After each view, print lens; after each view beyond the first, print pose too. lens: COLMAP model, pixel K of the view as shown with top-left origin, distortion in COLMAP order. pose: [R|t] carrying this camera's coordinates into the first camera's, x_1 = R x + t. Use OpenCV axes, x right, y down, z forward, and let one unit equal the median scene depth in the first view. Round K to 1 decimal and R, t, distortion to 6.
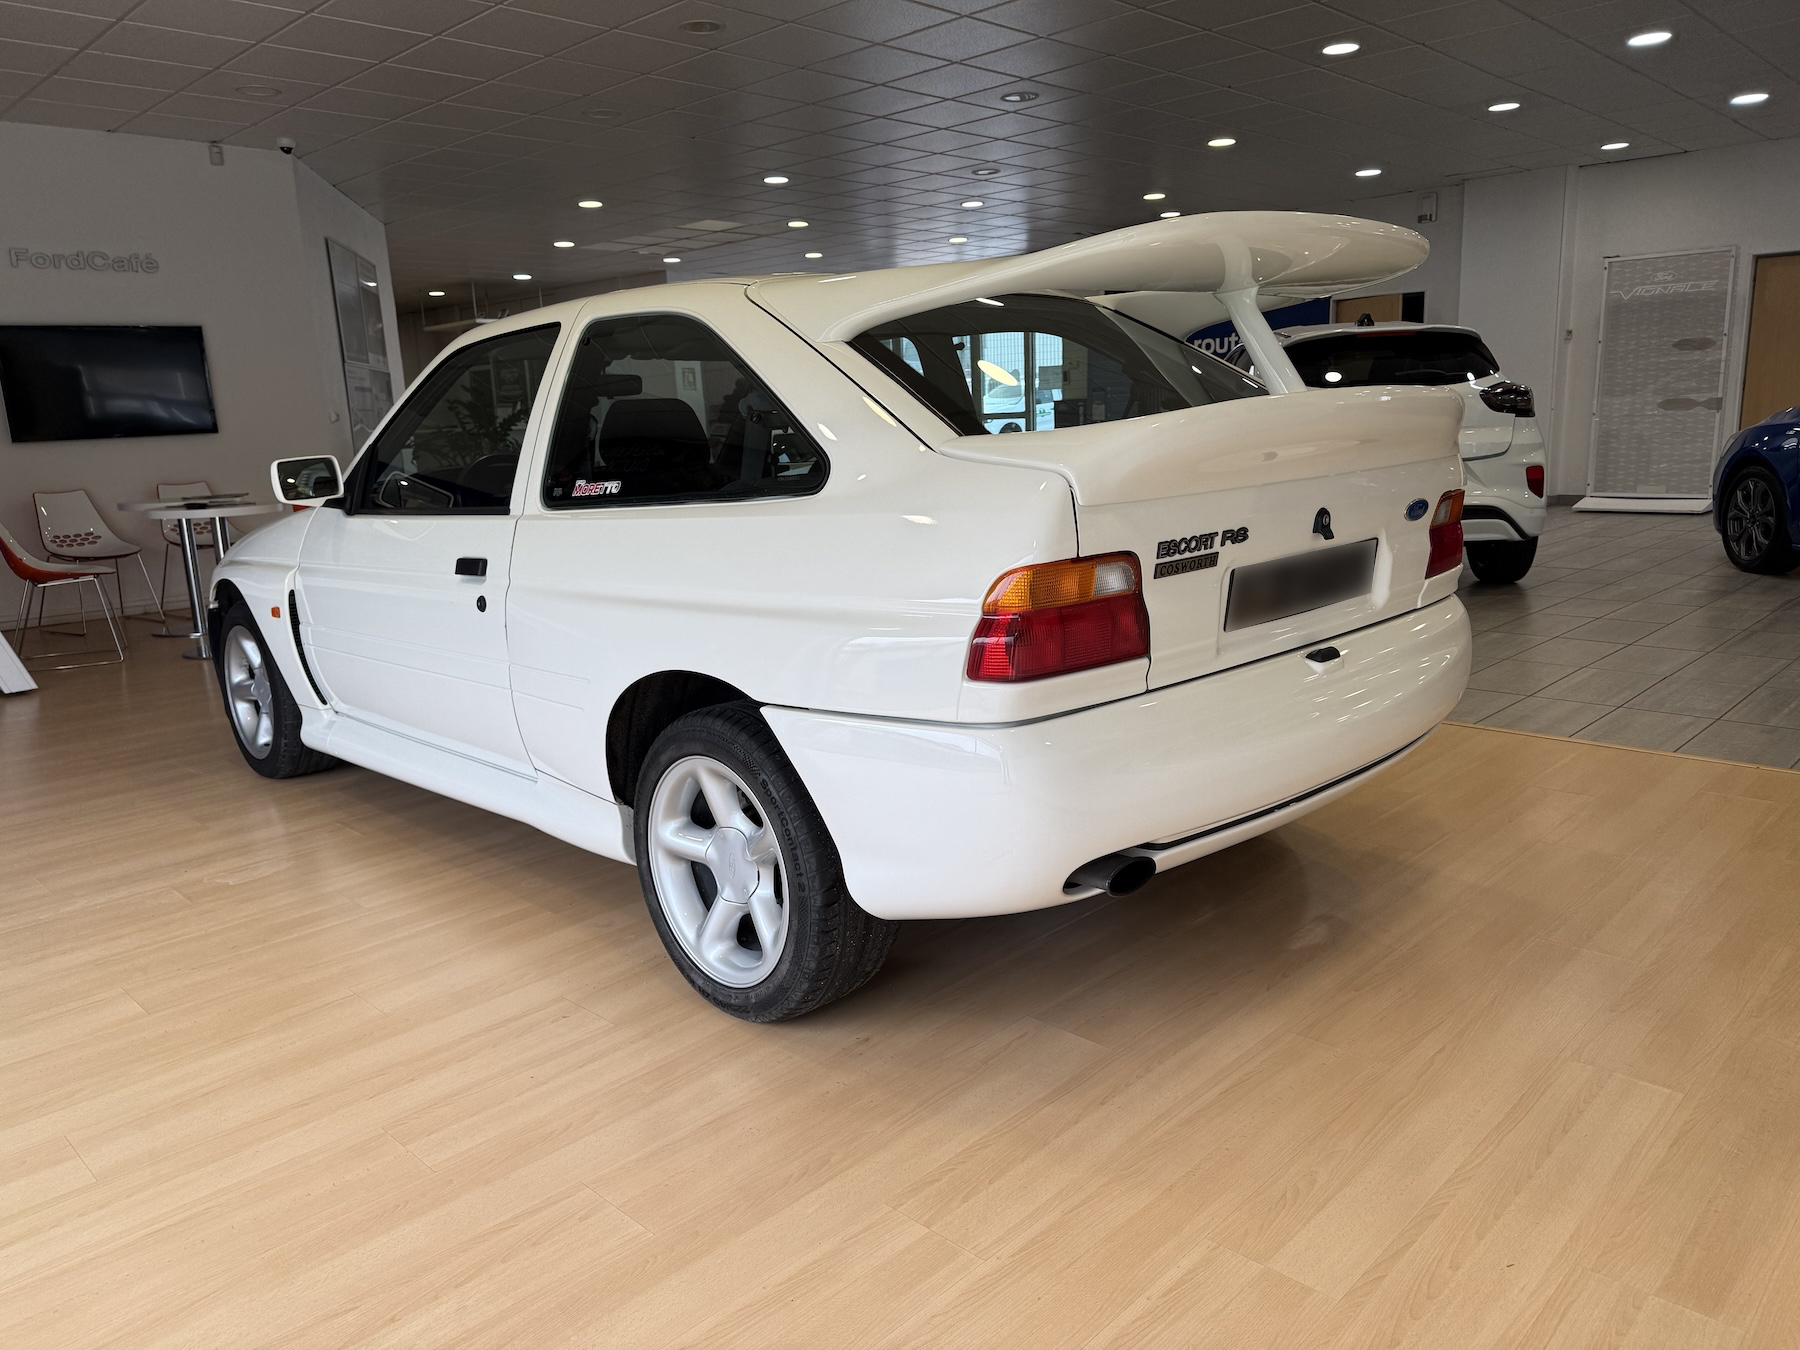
lens RADIAL K [[1267.3, 0, 909.5], [0, 1267.3, 704.7], [0, 0, 1]] dist [0.036513, -0.044489]
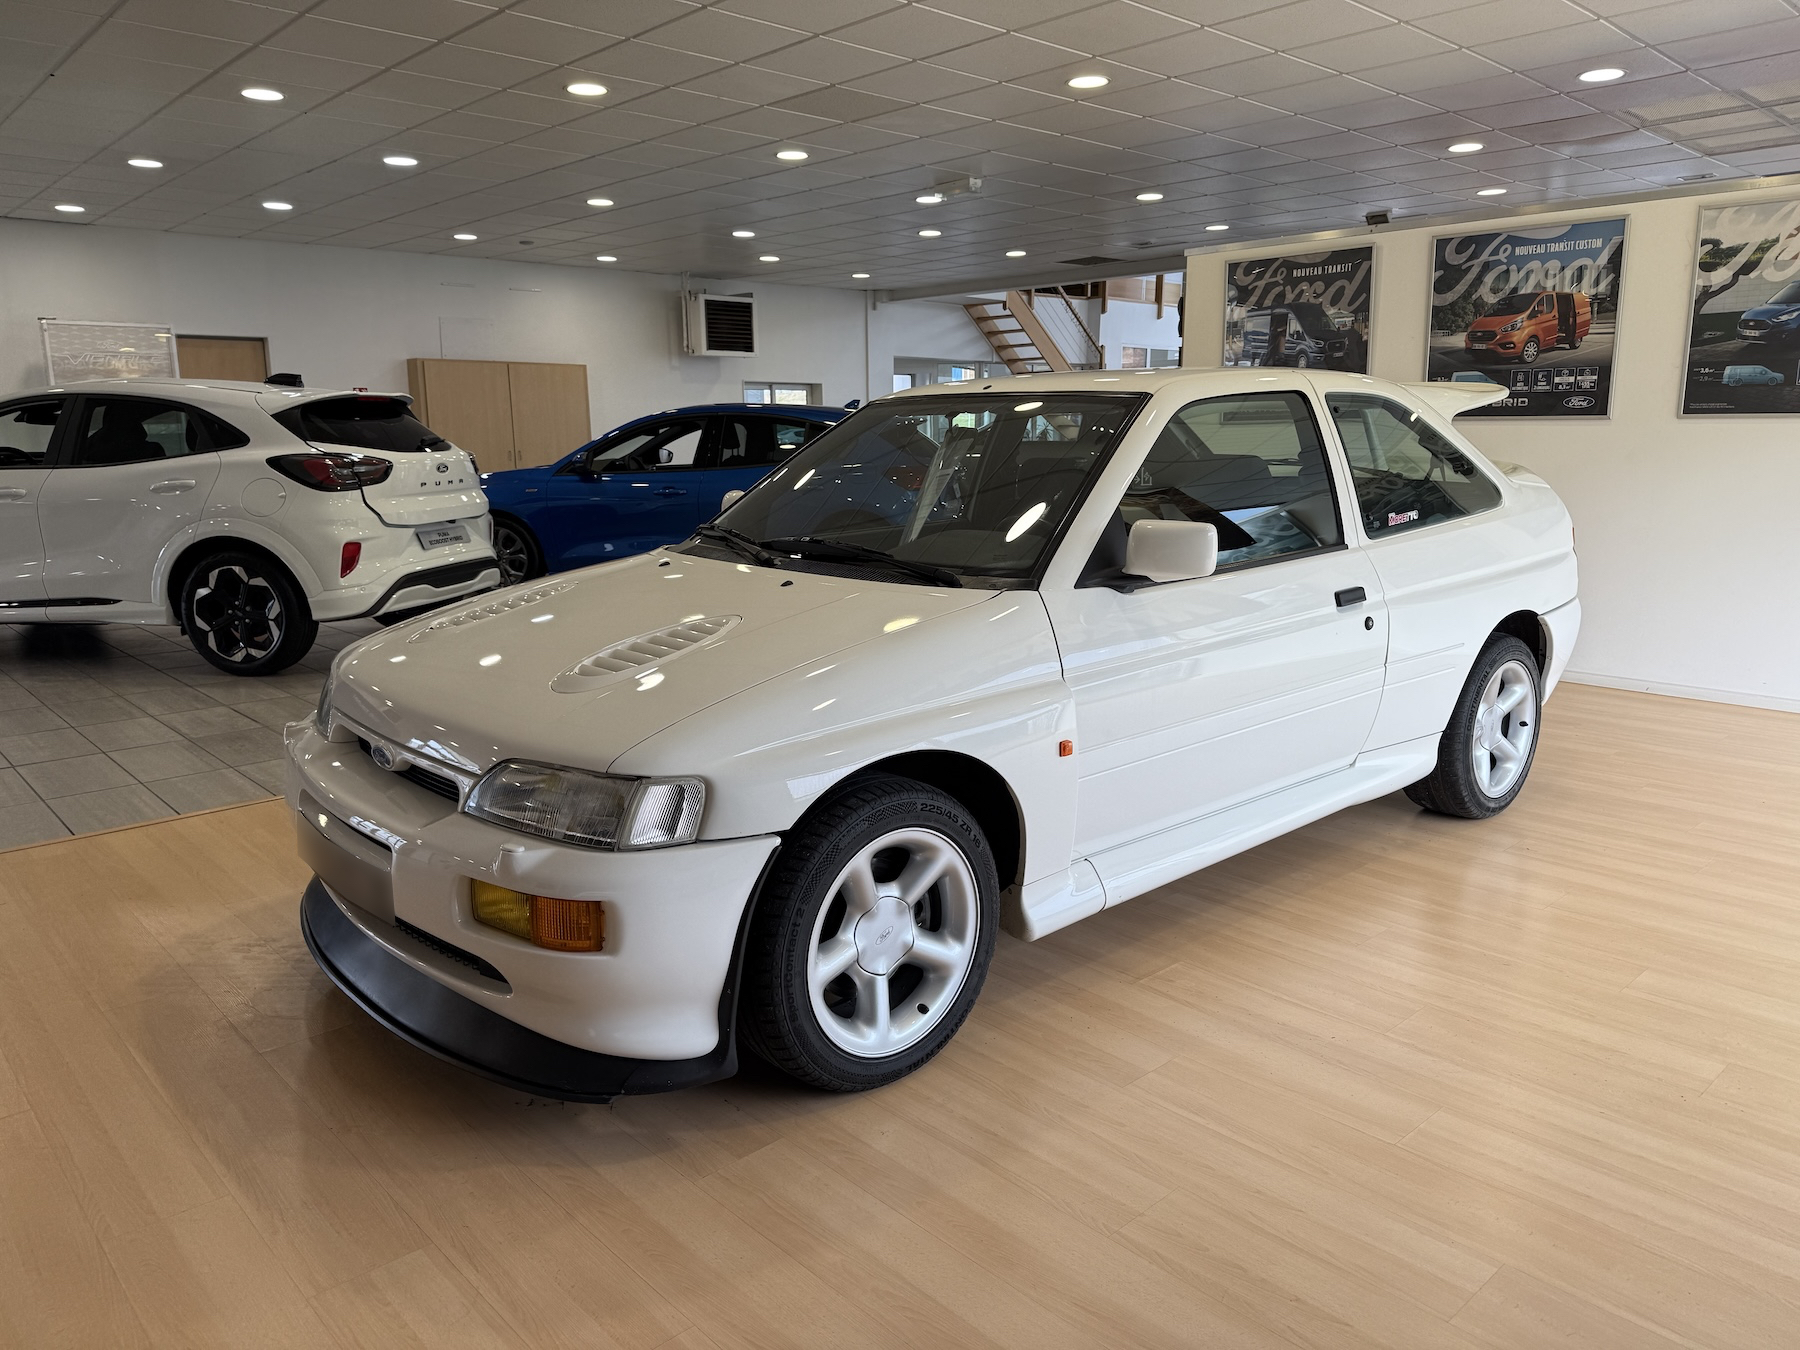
lens RADIAL K [[1293.5, 0, 931.0], [0, 1293.5, 674.4], [0, 0, 1]] dist [-0.003258, -0.007896]
pose [[0.029634, -0.146715, 0.988735, -1.560151], [0.227211, 0.964264, 0.136274, -0.284902], [-0.973395, 0.220613, 0.061910, 1.358209]]
